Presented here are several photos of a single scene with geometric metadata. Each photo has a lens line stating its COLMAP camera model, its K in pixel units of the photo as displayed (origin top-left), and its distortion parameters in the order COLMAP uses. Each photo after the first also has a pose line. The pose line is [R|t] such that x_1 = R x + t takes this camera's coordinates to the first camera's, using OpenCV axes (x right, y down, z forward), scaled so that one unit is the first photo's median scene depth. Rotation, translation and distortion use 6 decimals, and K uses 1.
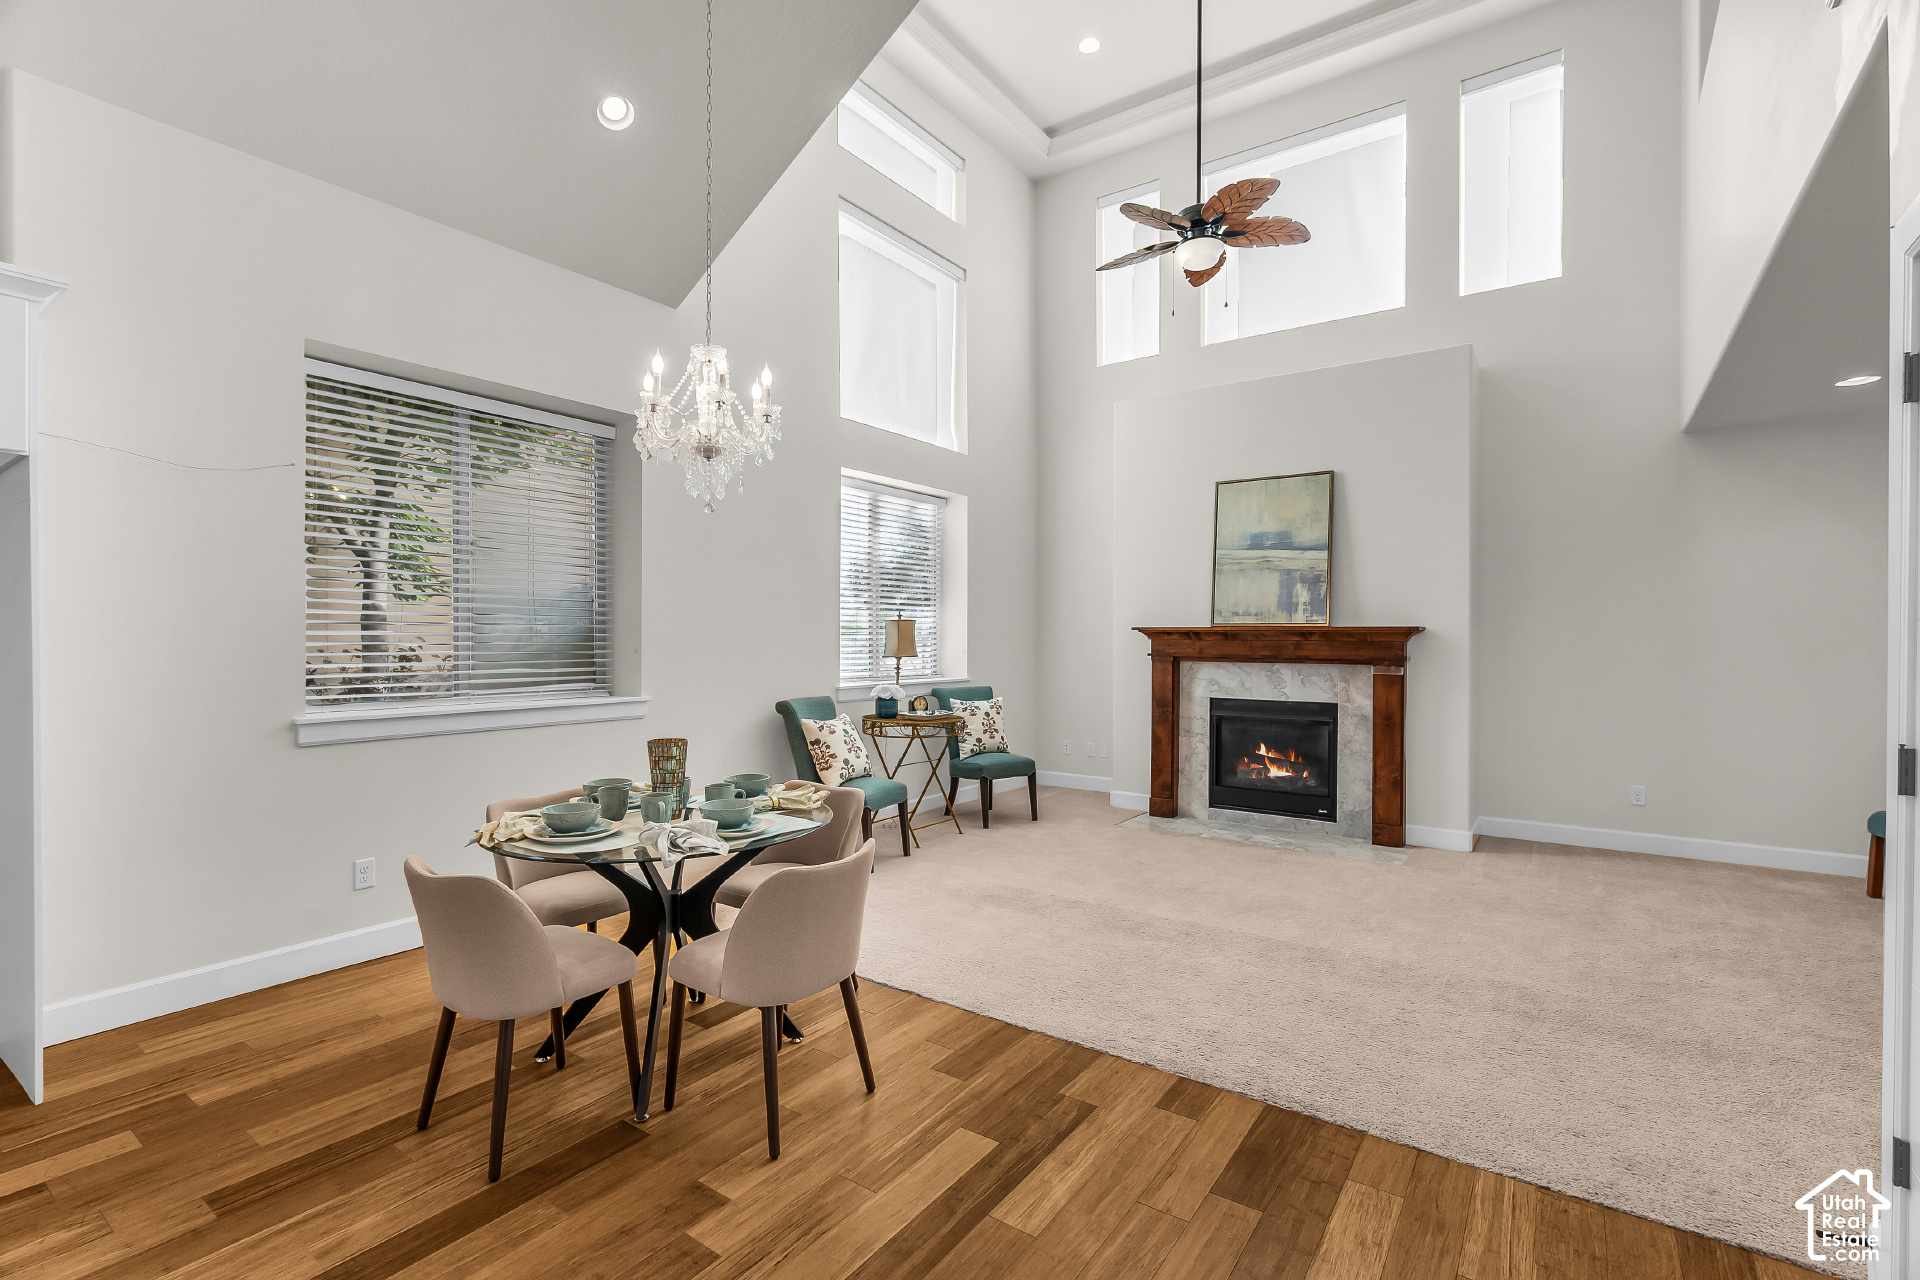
lens RADIAL K [[877.5, 0, 948.2], [0, 877.5, 631.3], [0, 0, 1]] dist [-0.005142, 0.002844]
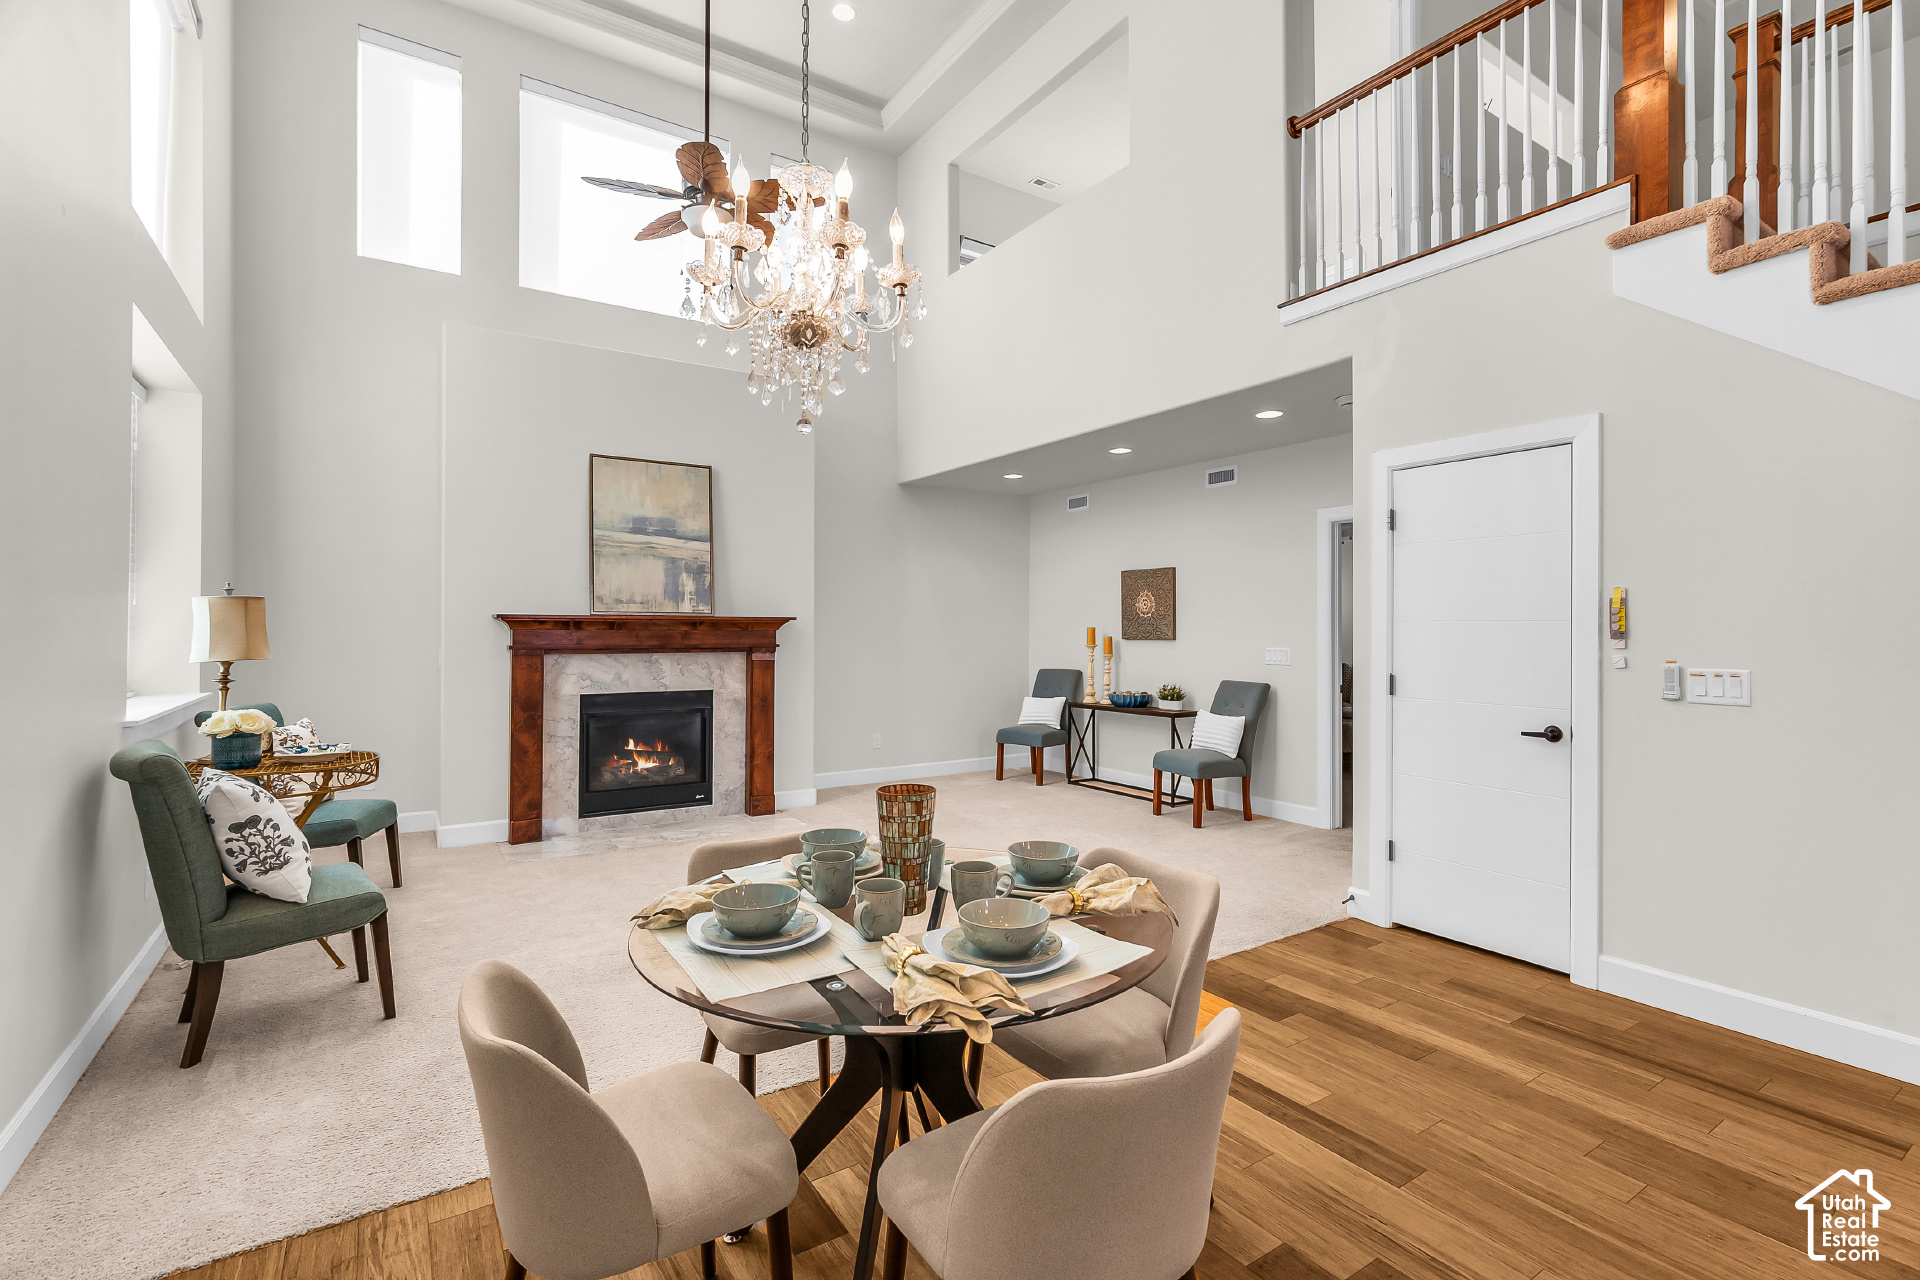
lens RADIAL K [[877.5, 0, 974.5], [0, 877.5, 623.5], [0, 0, 1]] dist [-0.005142, 0.002844]
pose [[0.355073, 0.002451, 0.934835, -0.423715], [-0.007348, 0.999973, 0.000170, 0.000639], [-0.934810, -0.006930, 0.355082, 0.340128]]
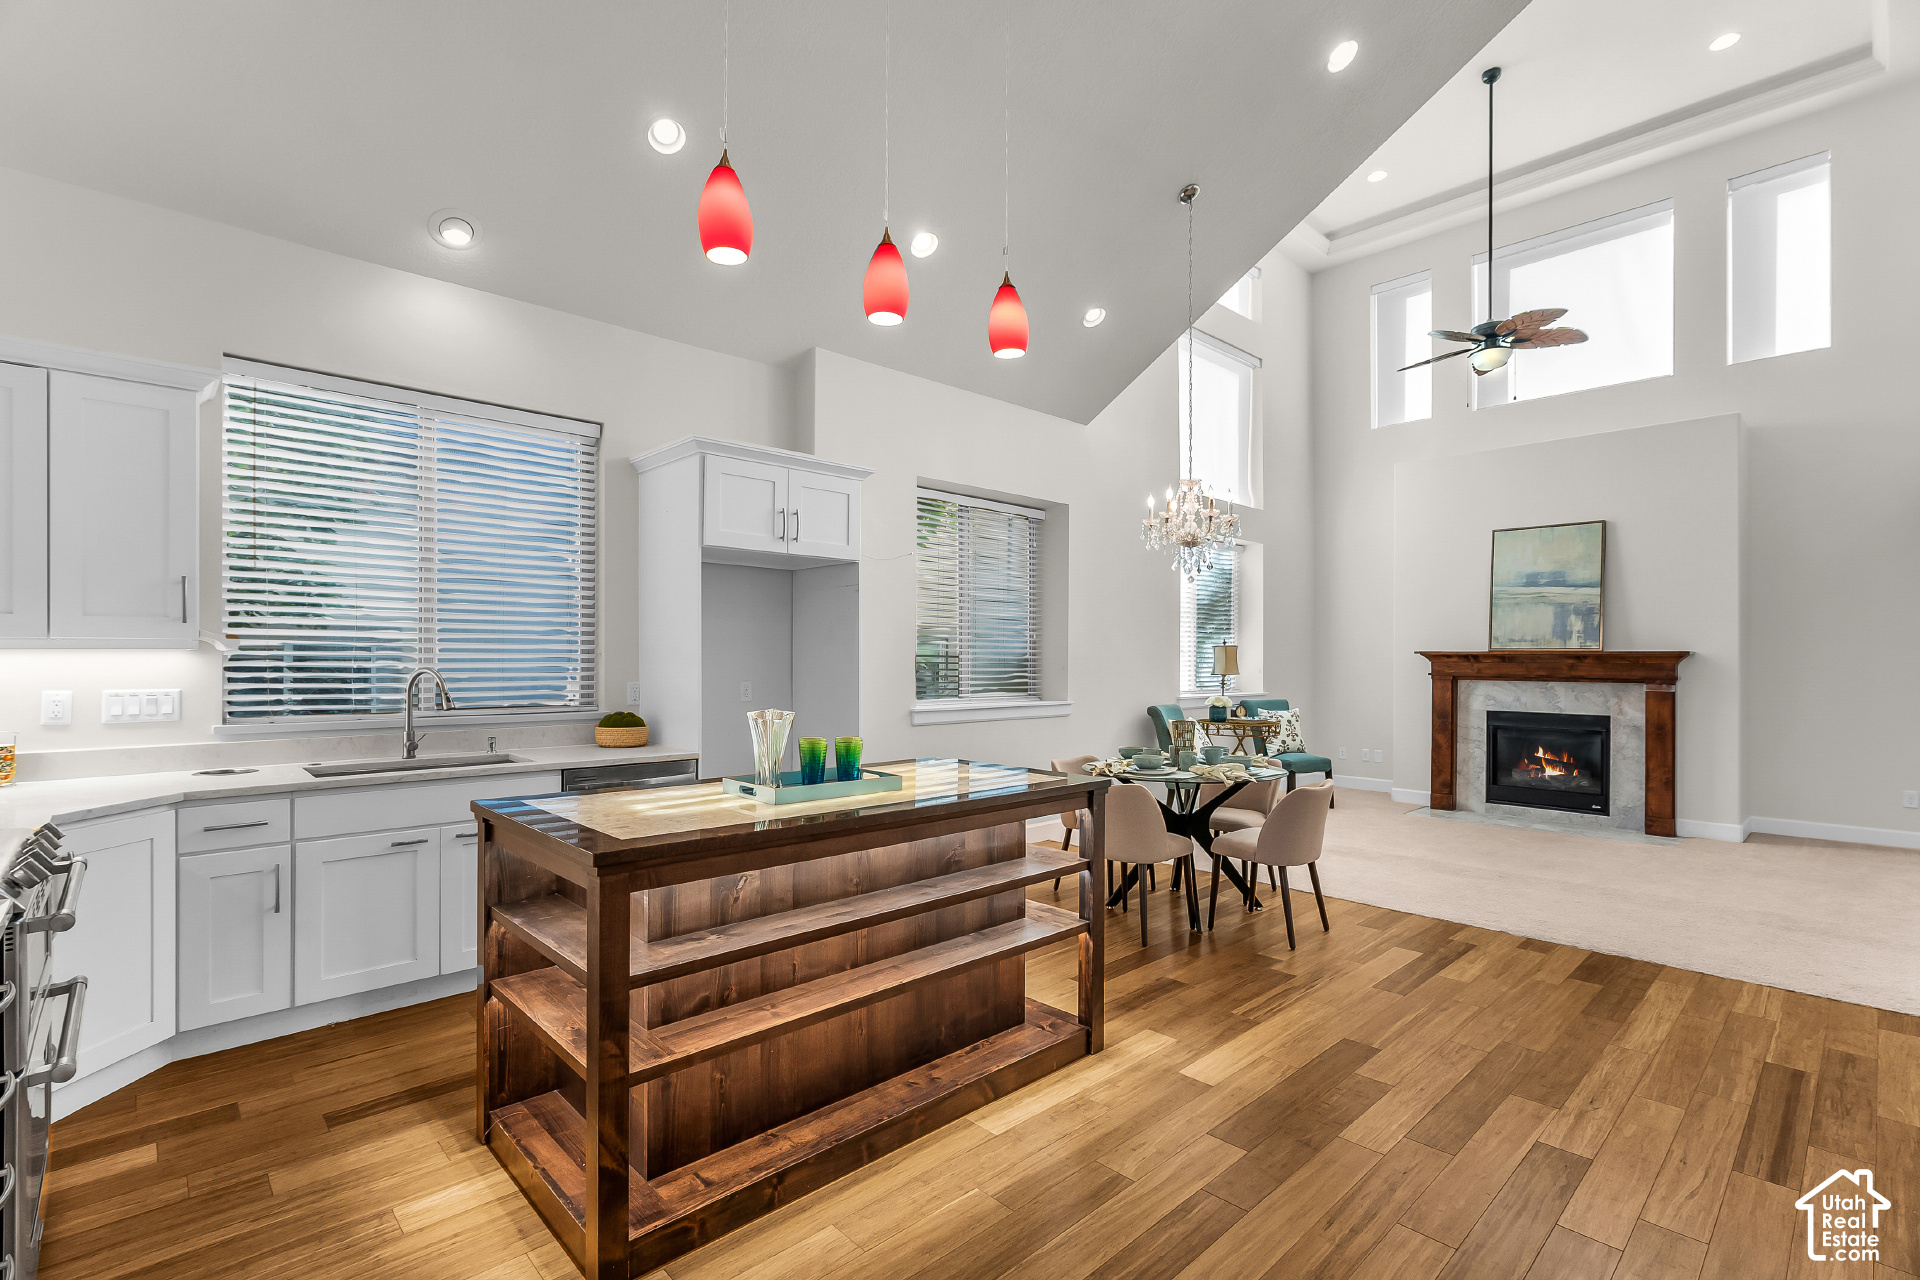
lens RADIAL K [[877.5, 0, 947.0], [0, 877.5, 645.8], [0, 0, 1]] dist [-0.005142, 0.002844]
pose [[0.980111, -0.000640, -0.198450, -0.201422], [-0.000863, 0.999972, -0.007485, -0.002994], [0.198449, 0.007508, 0.980082, -0.342571]]
